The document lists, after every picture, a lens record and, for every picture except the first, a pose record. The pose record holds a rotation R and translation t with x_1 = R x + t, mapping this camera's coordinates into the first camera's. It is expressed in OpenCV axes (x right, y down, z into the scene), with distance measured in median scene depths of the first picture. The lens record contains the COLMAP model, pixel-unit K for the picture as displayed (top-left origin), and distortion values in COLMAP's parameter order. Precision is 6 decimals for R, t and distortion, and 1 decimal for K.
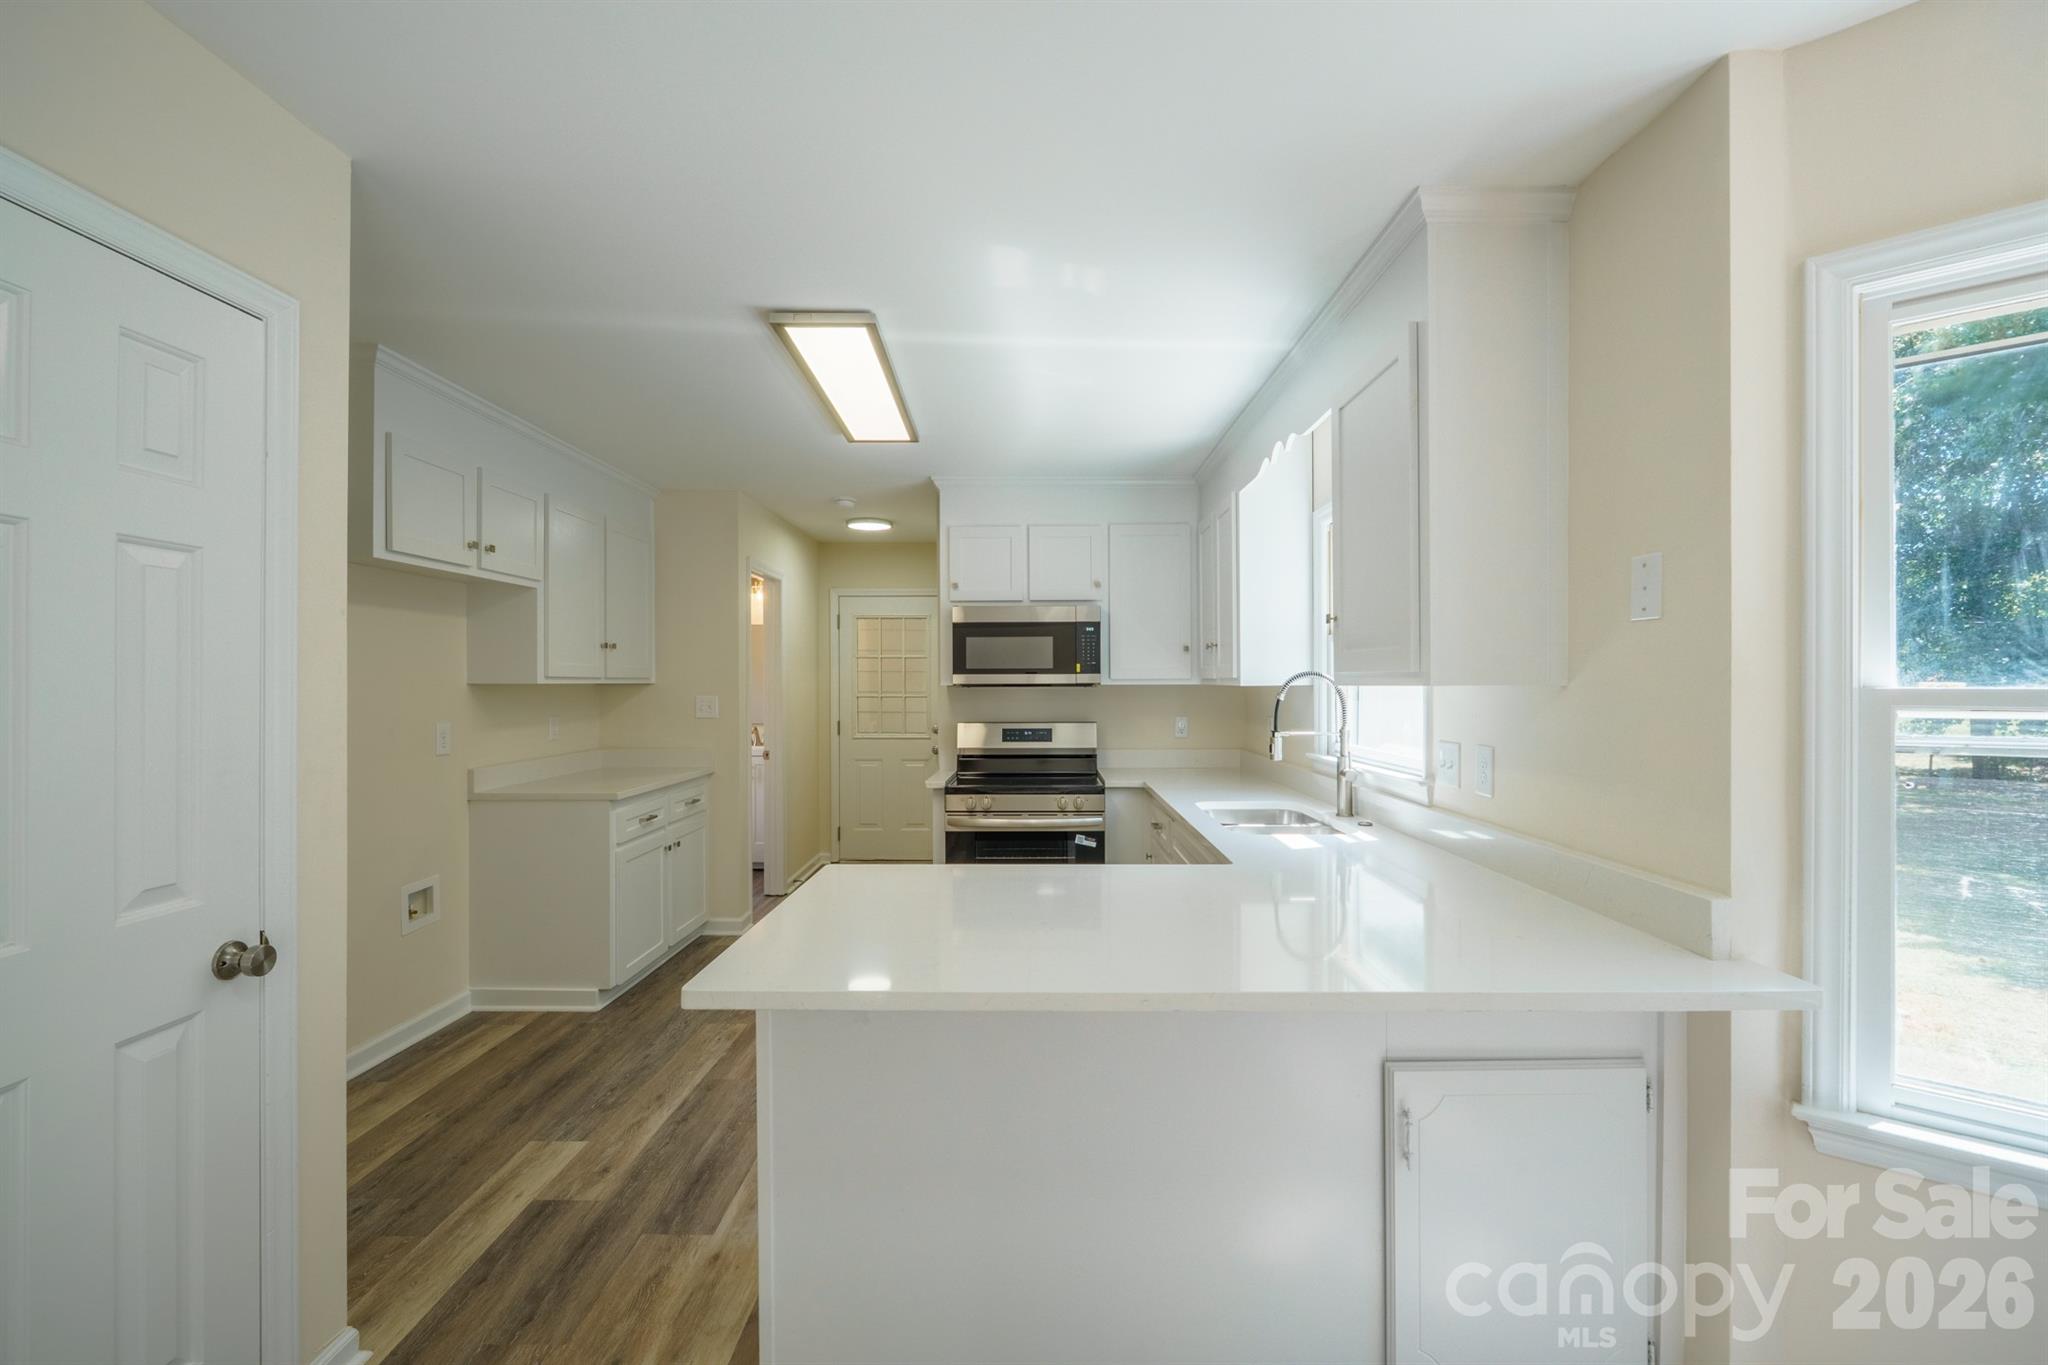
lens RADIAL K [[867.5, 0, 1042.6], [0, 867.5, 683.3], [0, 0, 1]] dist [-0.005965, -0.000791]
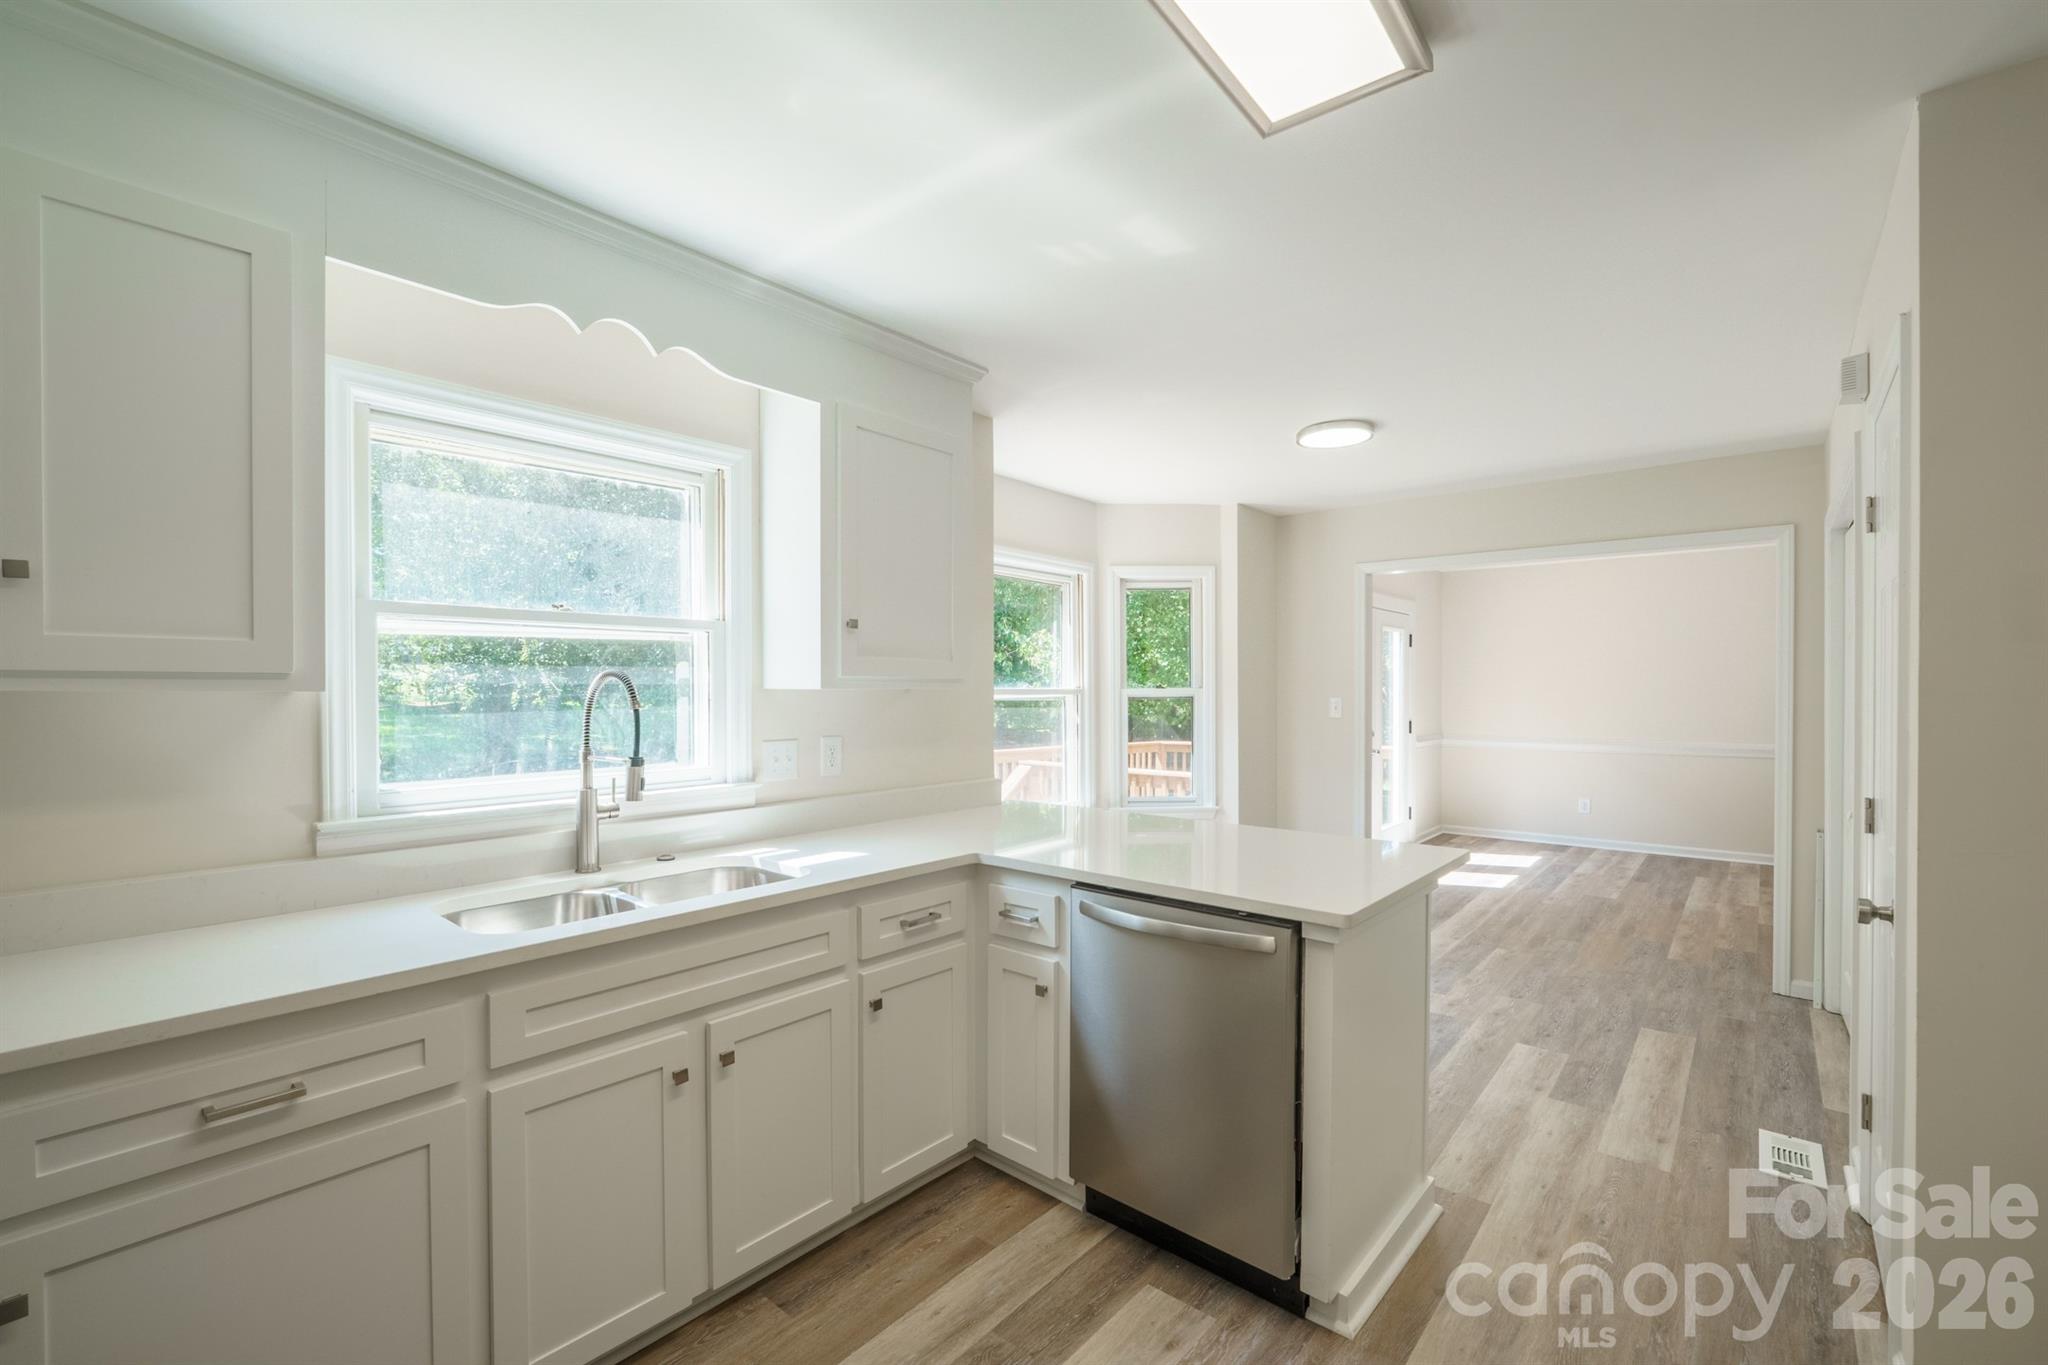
lens RADIAL K [[867.5, 0, 1038.4], [0, 867.5, 706.2], [0, 0, 1]] dist [-0.005965, -0.000791]
pose [[-0.761565, -0.012569, 0.647967, -0.293623], [0.001800, 0.999767, 0.021509, 0.001773], [-0.648086, 0.017547, -0.761365, 0.972707]]
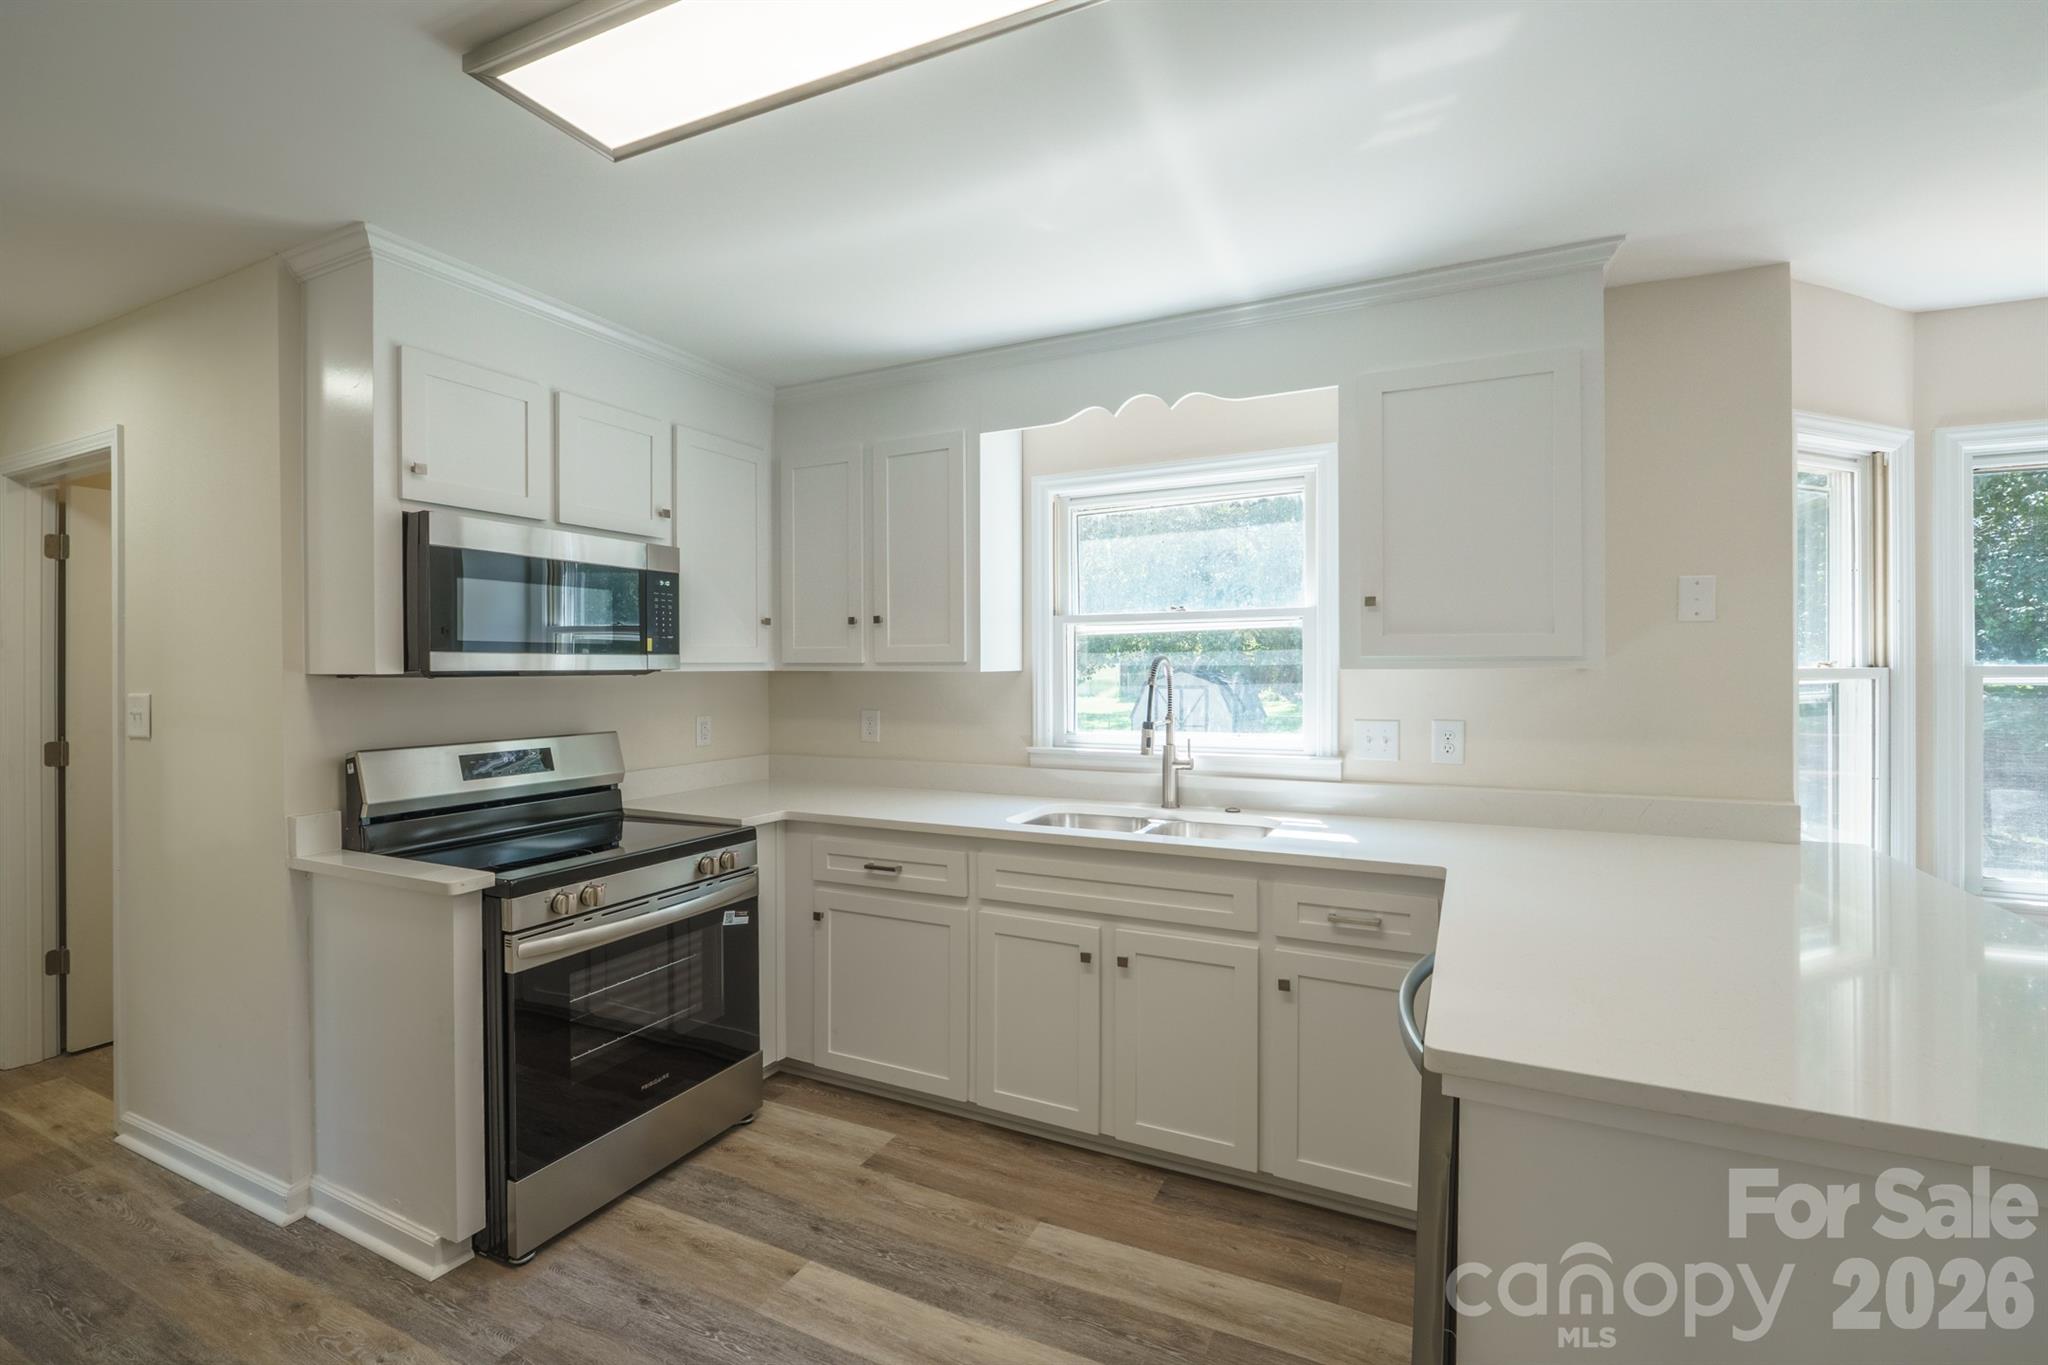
lens RADIAL K [[867.5, 0, 1039.4], [0, 867.5, 674.2], [0, 0, 1]] dist [-0.005965, -0.000791]
pose [[0.436853, -0.006584, 0.899509, -0.422355], [0.005364, 0.999975, 0.004714, 0.001799], [-0.899517, 0.002765, 0.436877, 0.522906]]
